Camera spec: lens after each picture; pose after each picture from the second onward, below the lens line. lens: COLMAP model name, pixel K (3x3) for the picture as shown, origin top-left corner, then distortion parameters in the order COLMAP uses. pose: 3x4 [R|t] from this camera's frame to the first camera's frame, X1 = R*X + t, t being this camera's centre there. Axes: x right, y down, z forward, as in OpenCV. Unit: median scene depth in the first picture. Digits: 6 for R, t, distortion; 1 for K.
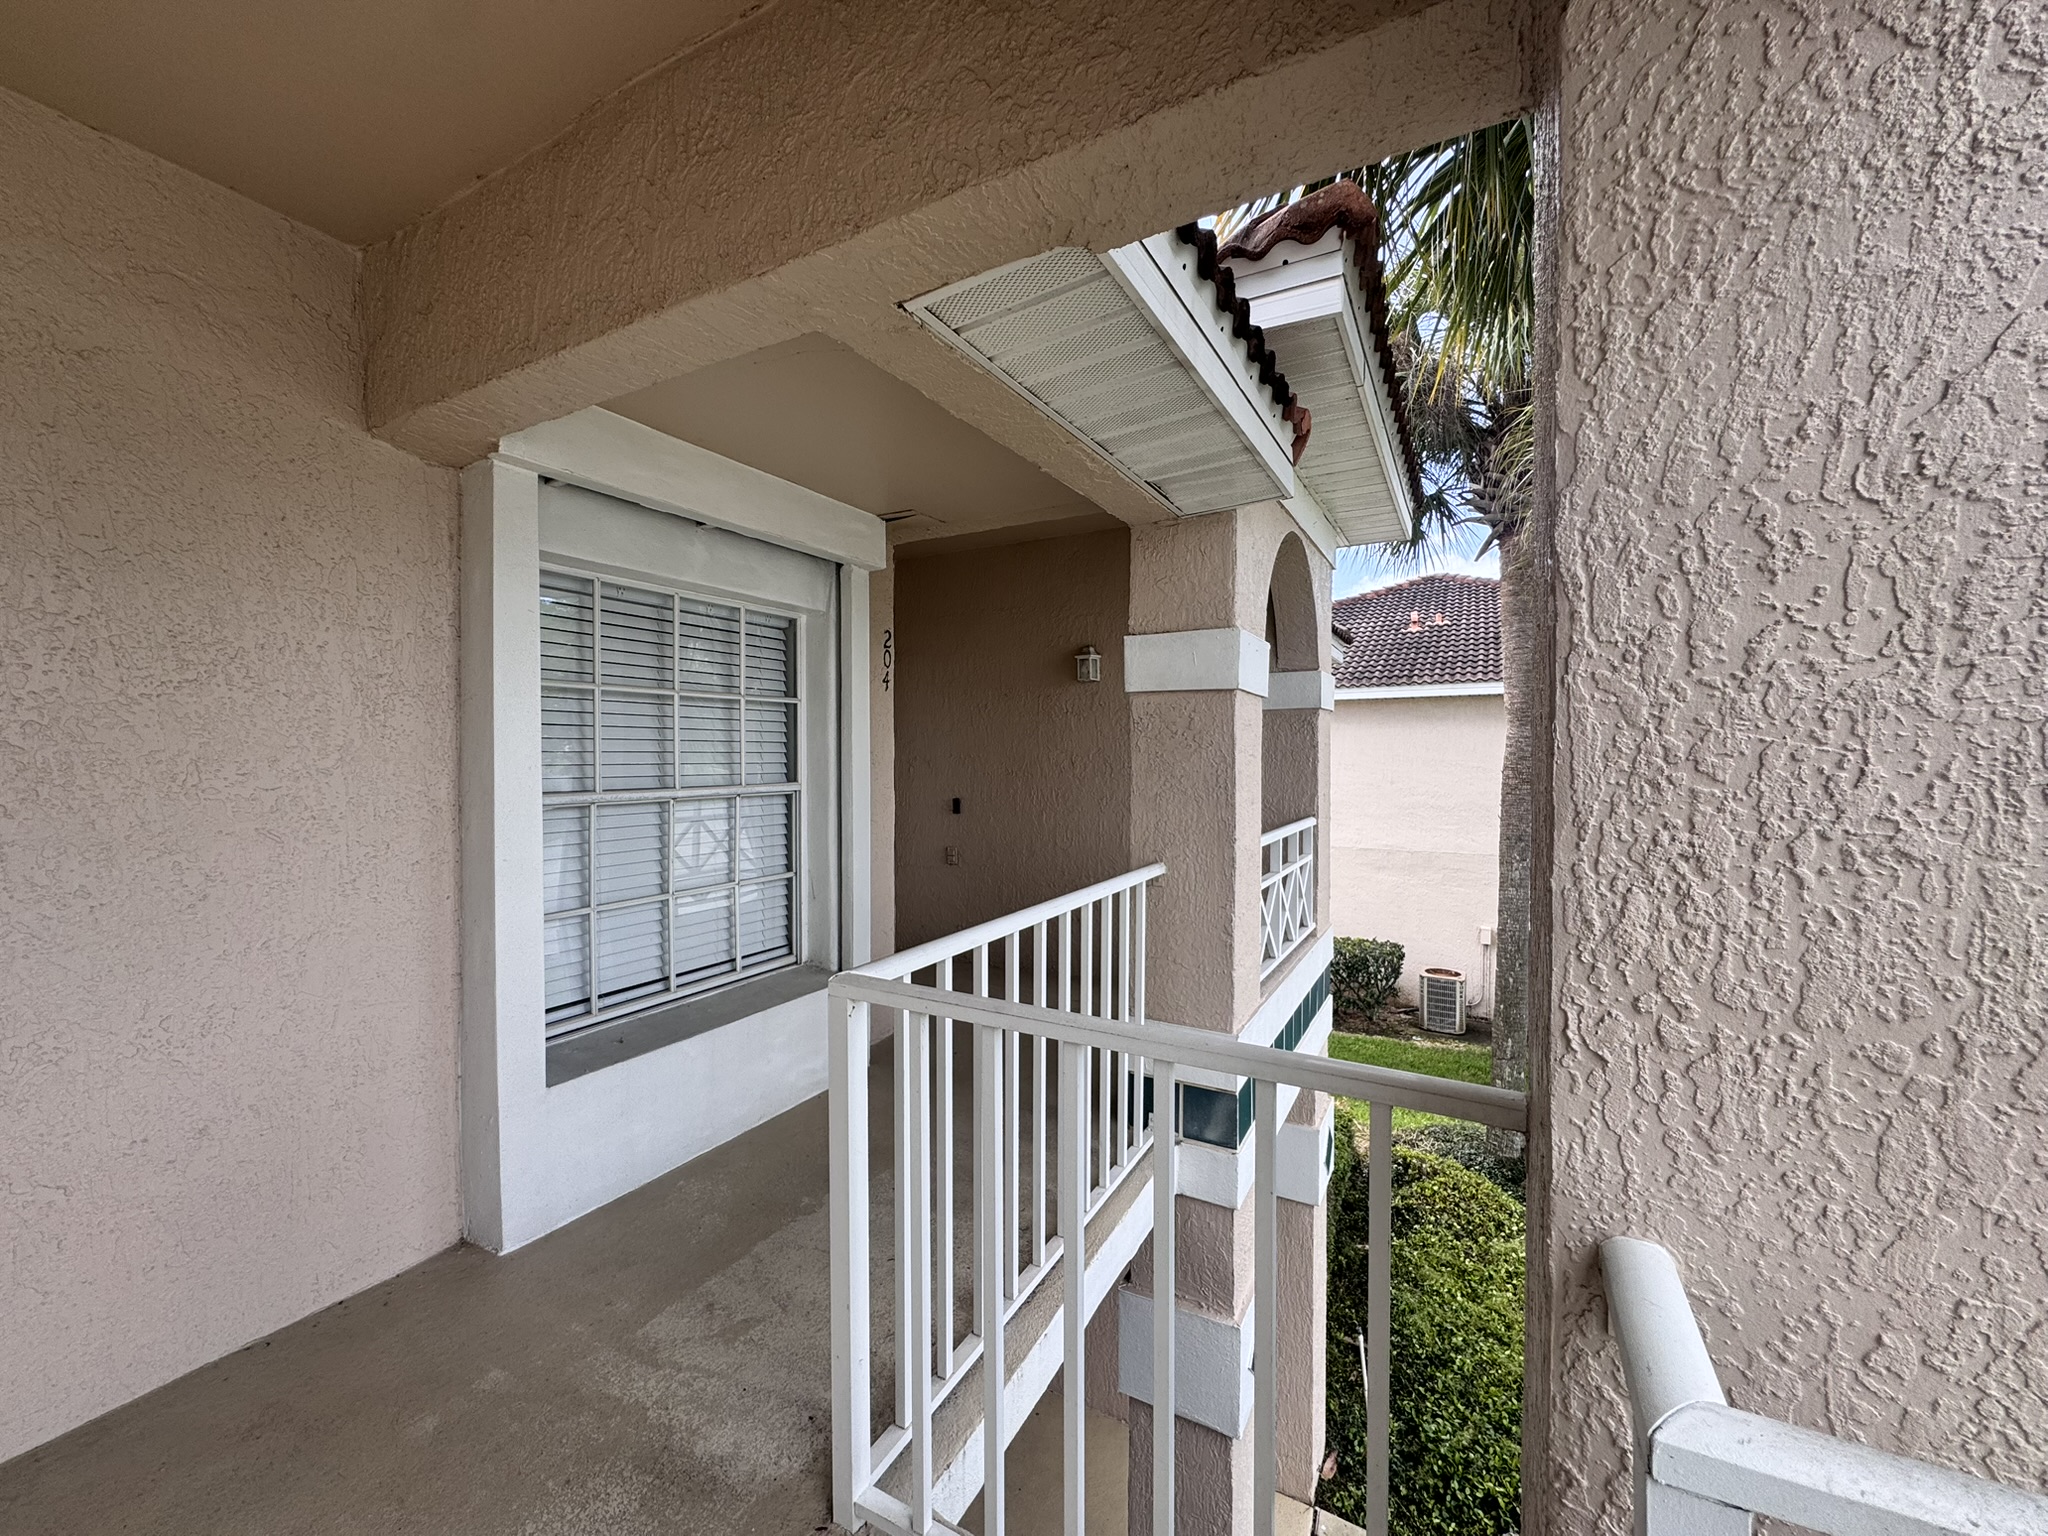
lens RADIAL K [[814.2, 0, 1019.7], [0, 814.2, 765.4], [0, 0, 1]] dist [0.000667, -0.000141]
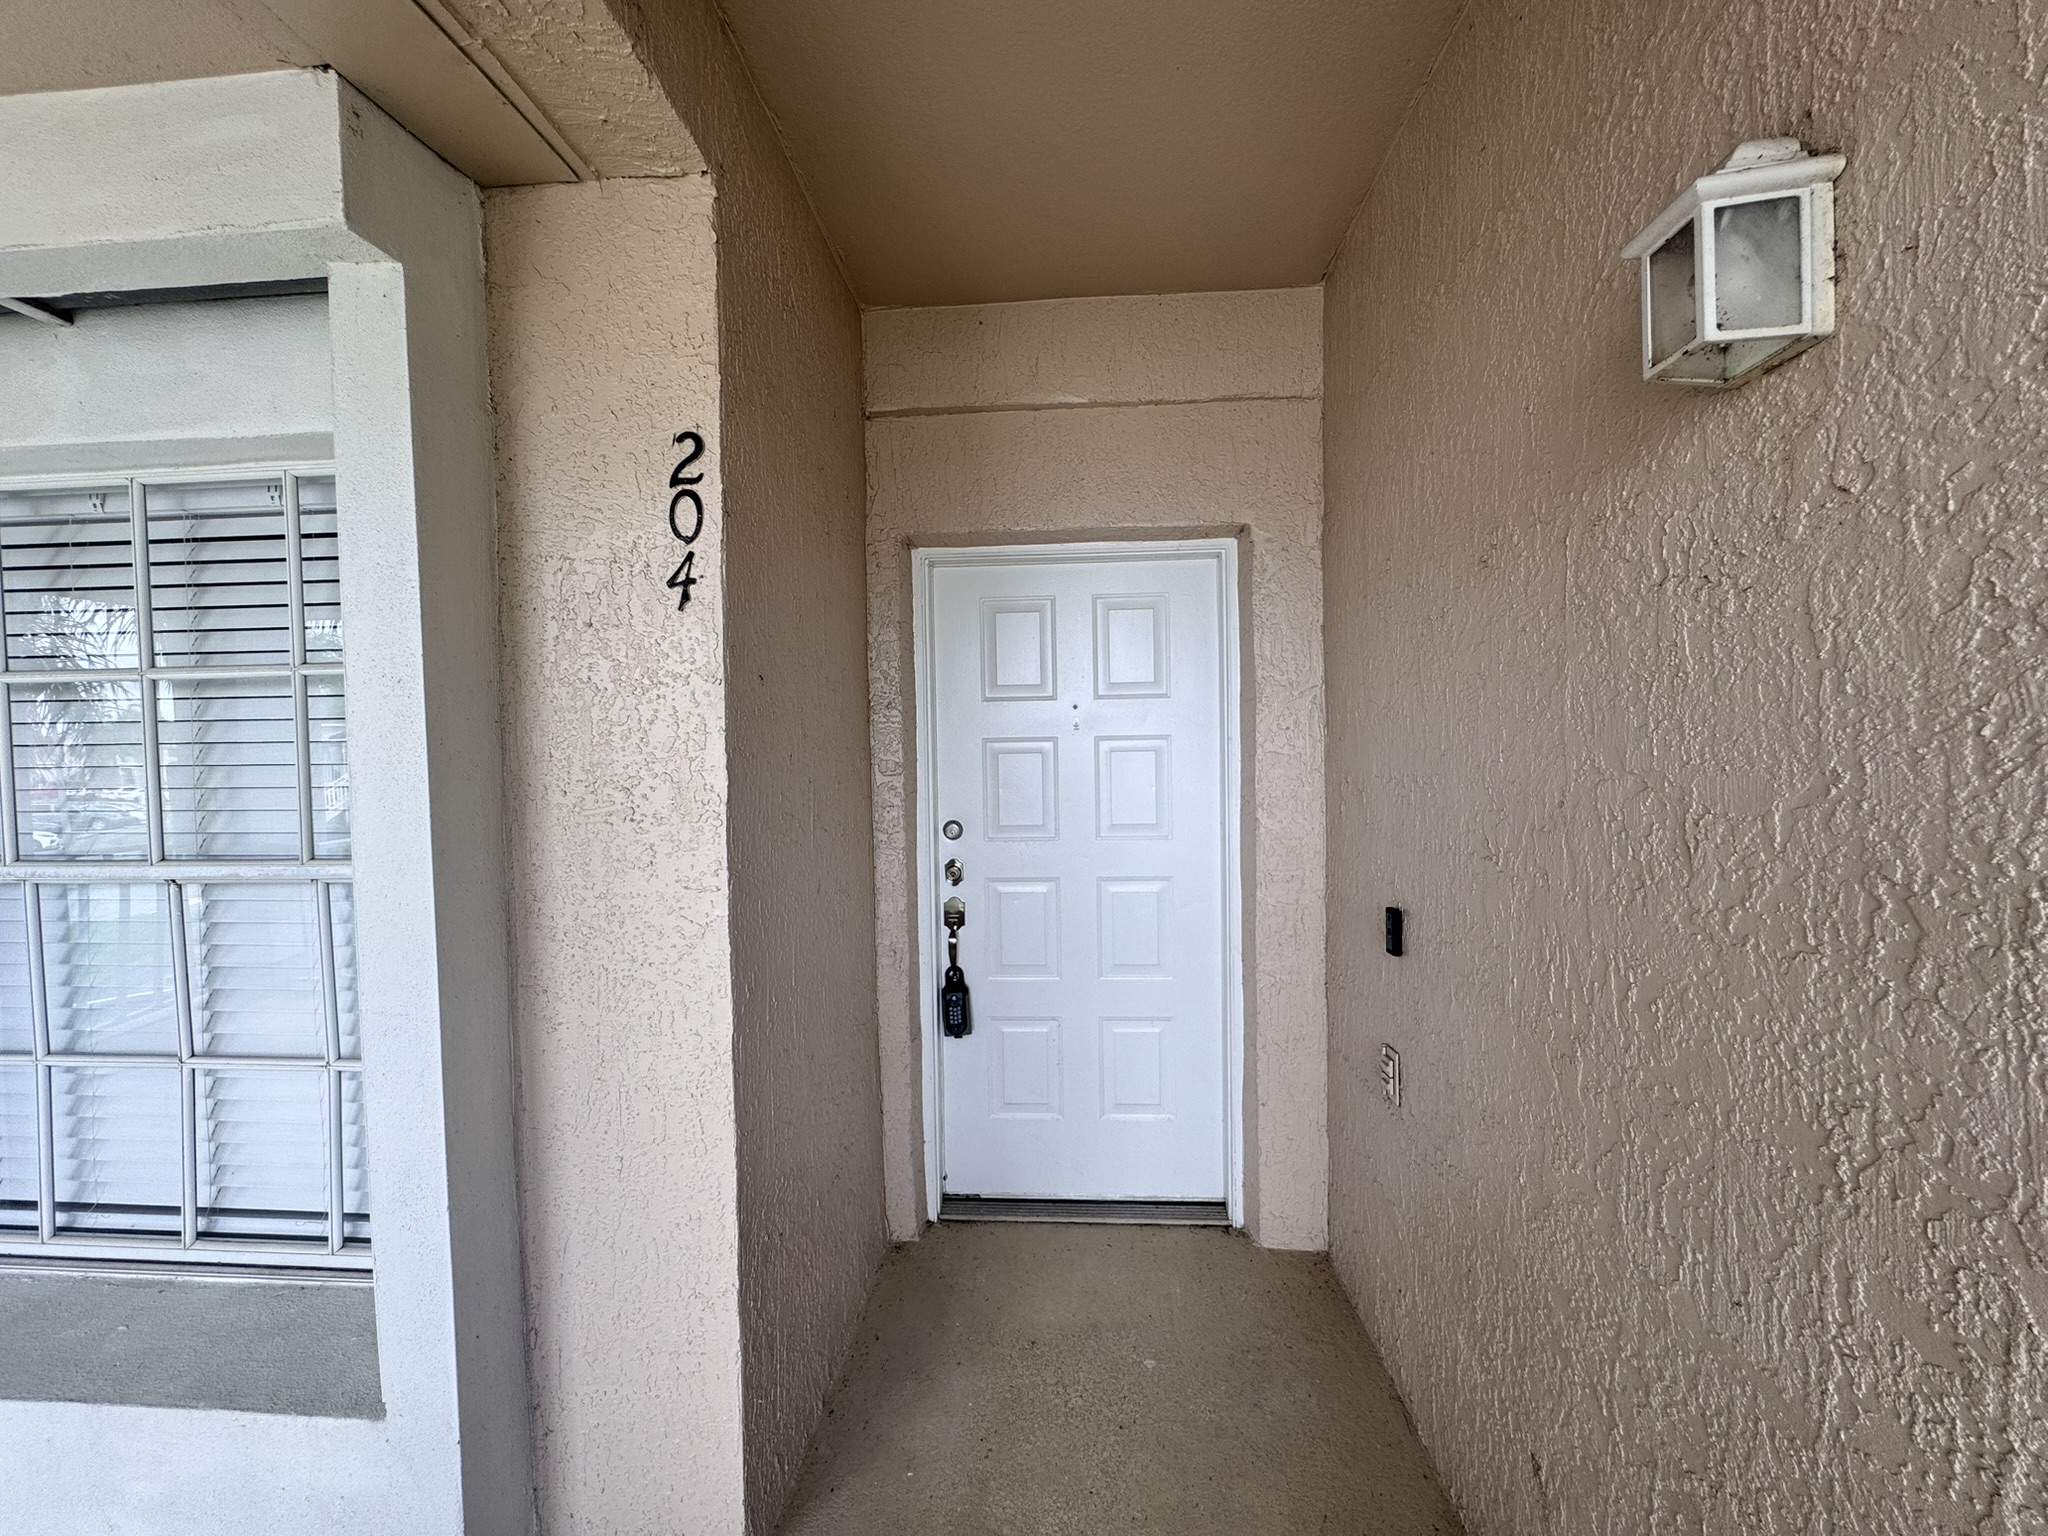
lens RADIAL K [[814.2, 0, 1022.6], [0, 814.2, 763.3], [0, 0, 1]] dist [0.000667, -0.000141]
pose [[0.407824, 0.016631, -0.912909, 0.209882], [0.004643, 0.999783, 0.020288, -0.032147], [0.913049, -0.012512, 0.407659, 0.978616]]
